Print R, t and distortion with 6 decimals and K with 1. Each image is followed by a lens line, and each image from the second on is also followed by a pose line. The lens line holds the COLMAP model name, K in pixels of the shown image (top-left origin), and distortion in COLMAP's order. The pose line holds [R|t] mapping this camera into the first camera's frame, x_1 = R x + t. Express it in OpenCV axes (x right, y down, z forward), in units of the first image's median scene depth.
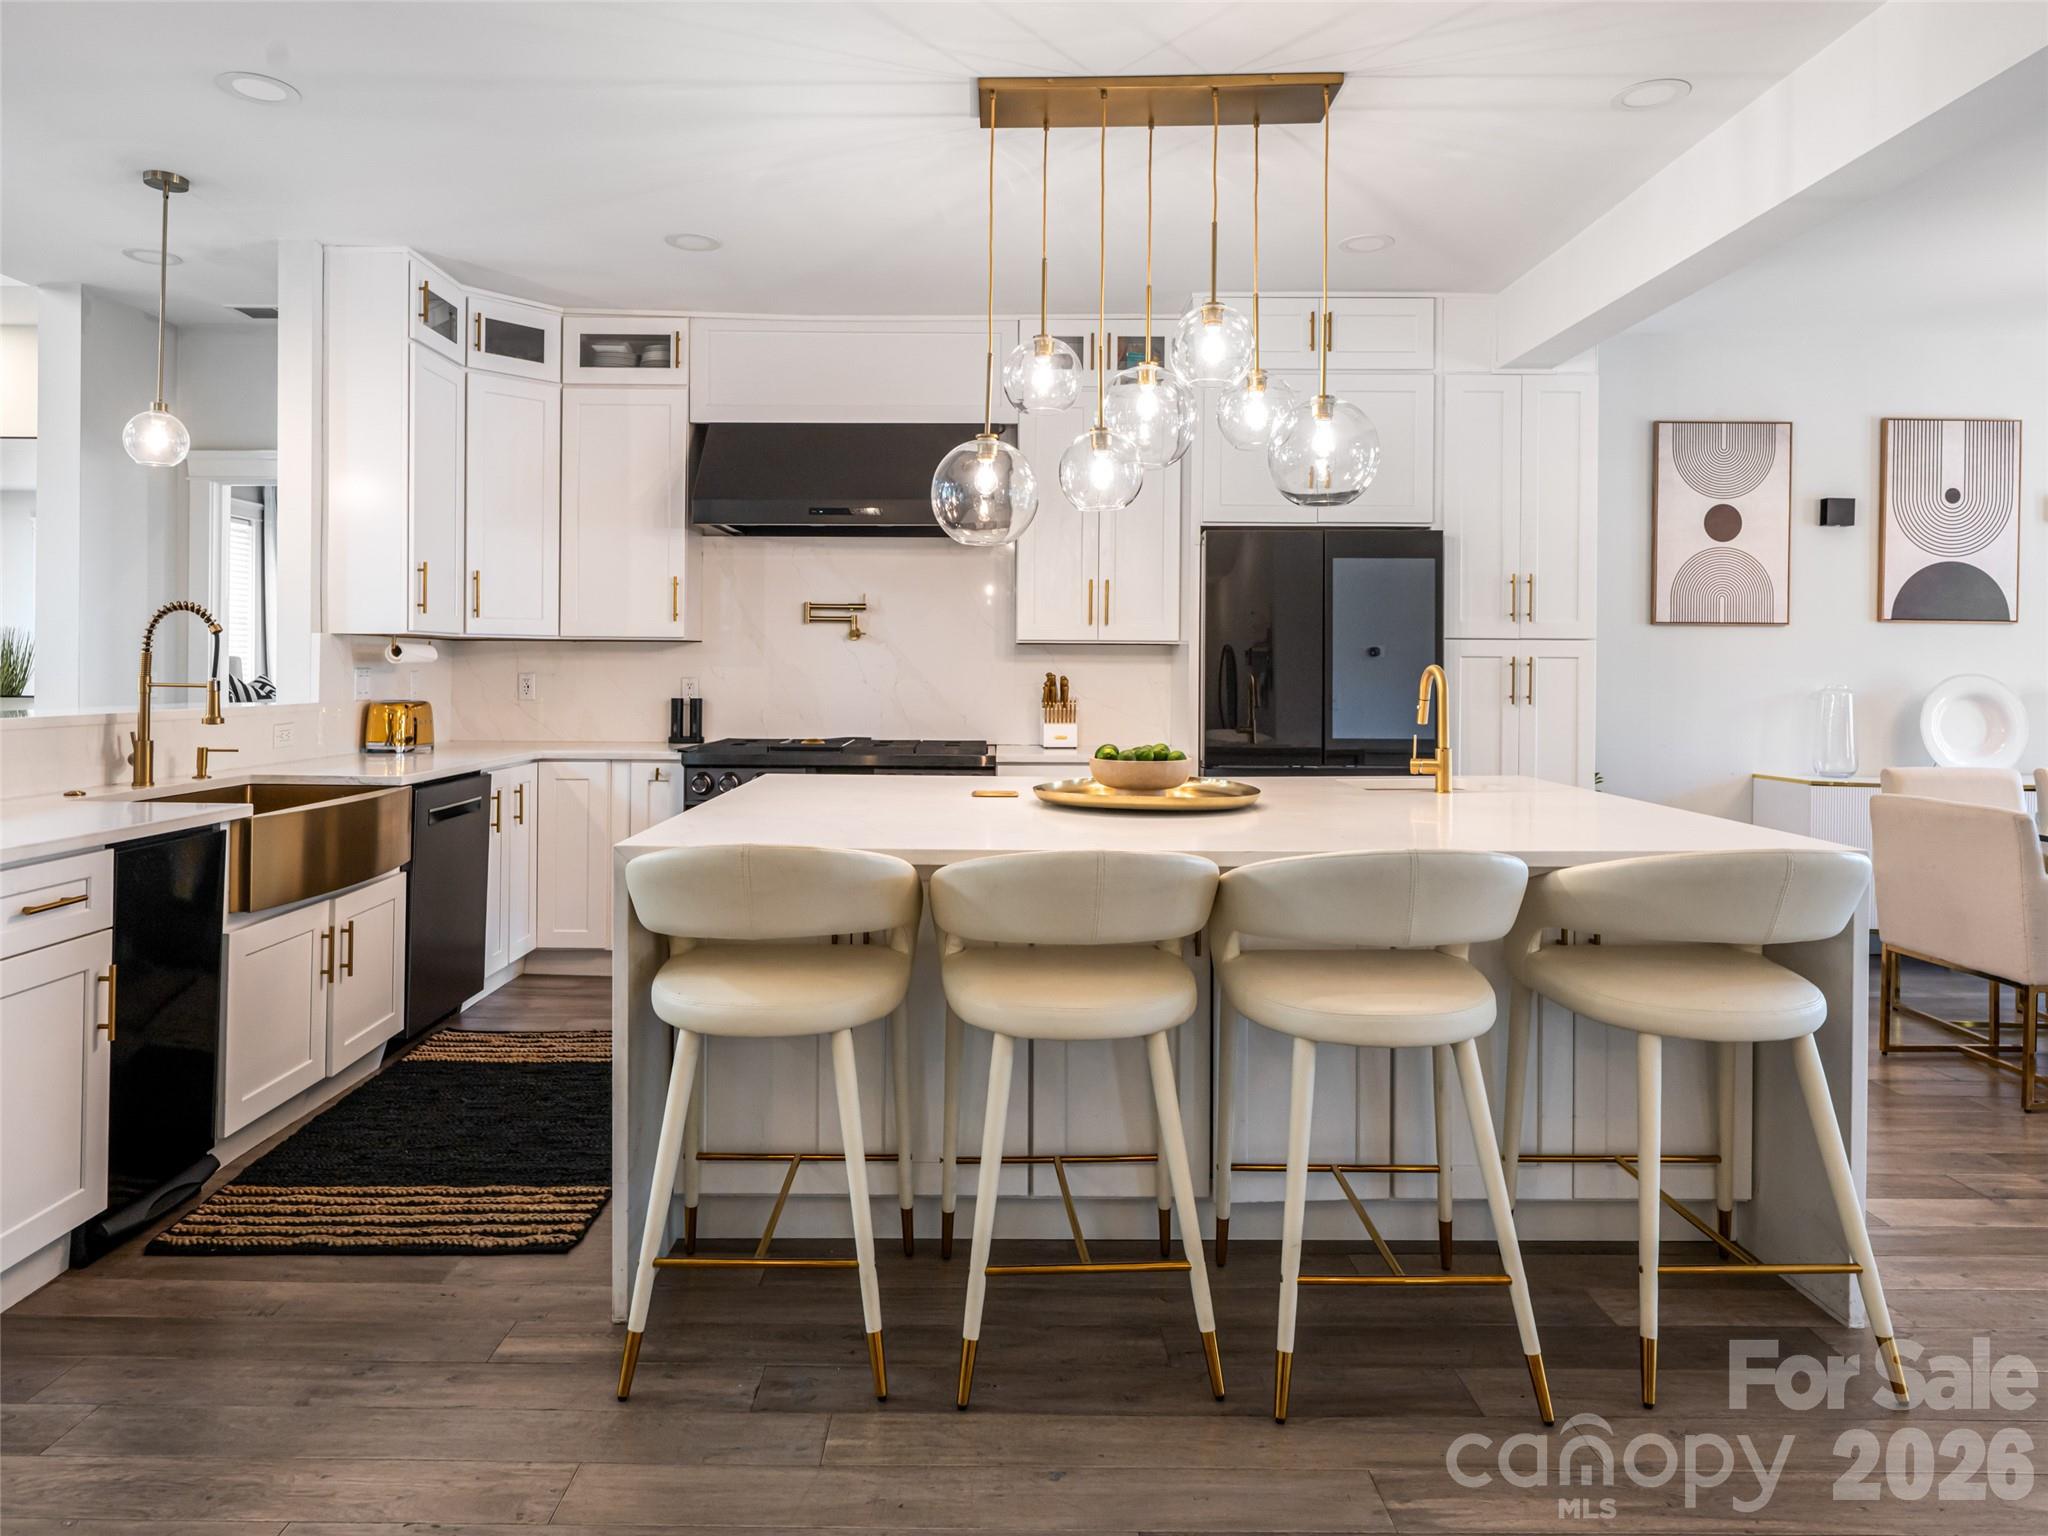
lens RADIAL K [[1252.1, 0, 1019.5], [0, 1252.1, 664.7], [0, 0, 1]] dist [-0.002936, -0.000801]
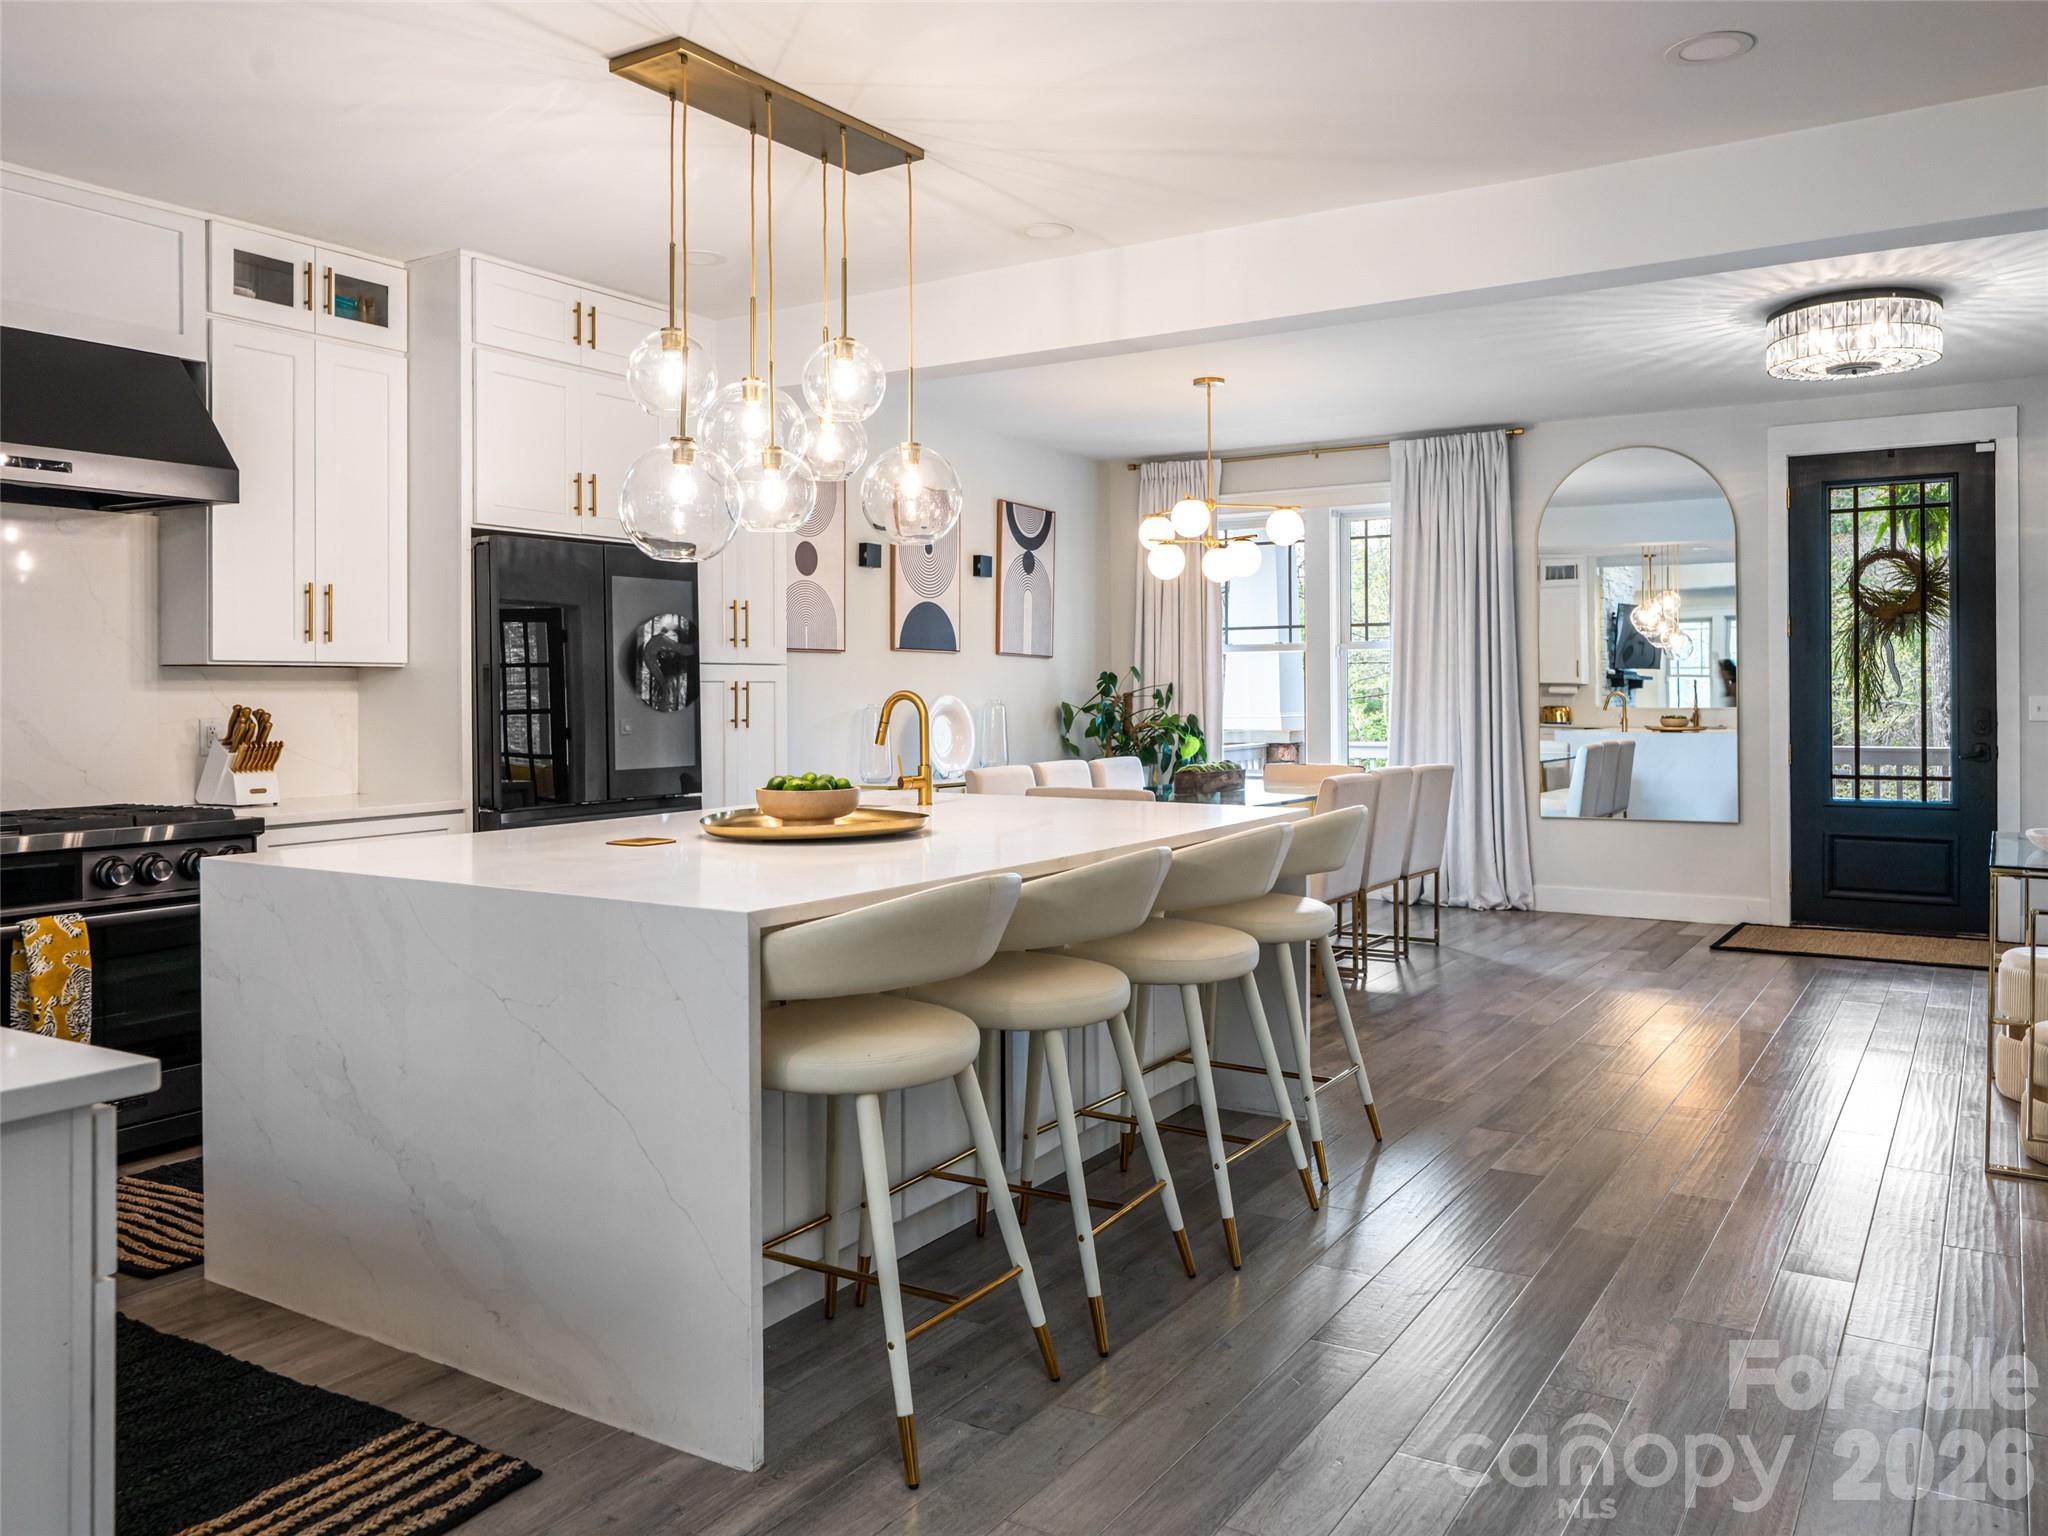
lens RADIAL K [[1515.6, 0, 1027.1], [0, 1515.6, 692.6], [0, 0, 1]] dist [0.001476, -0.000289]
pose [[0.536247, -0.010844, 0.843992, -0.521150], [0.006671, 0.999941, 0.008609, -0.006200], [-0.844035, 0.001013, 0.536287, 0.136131]]
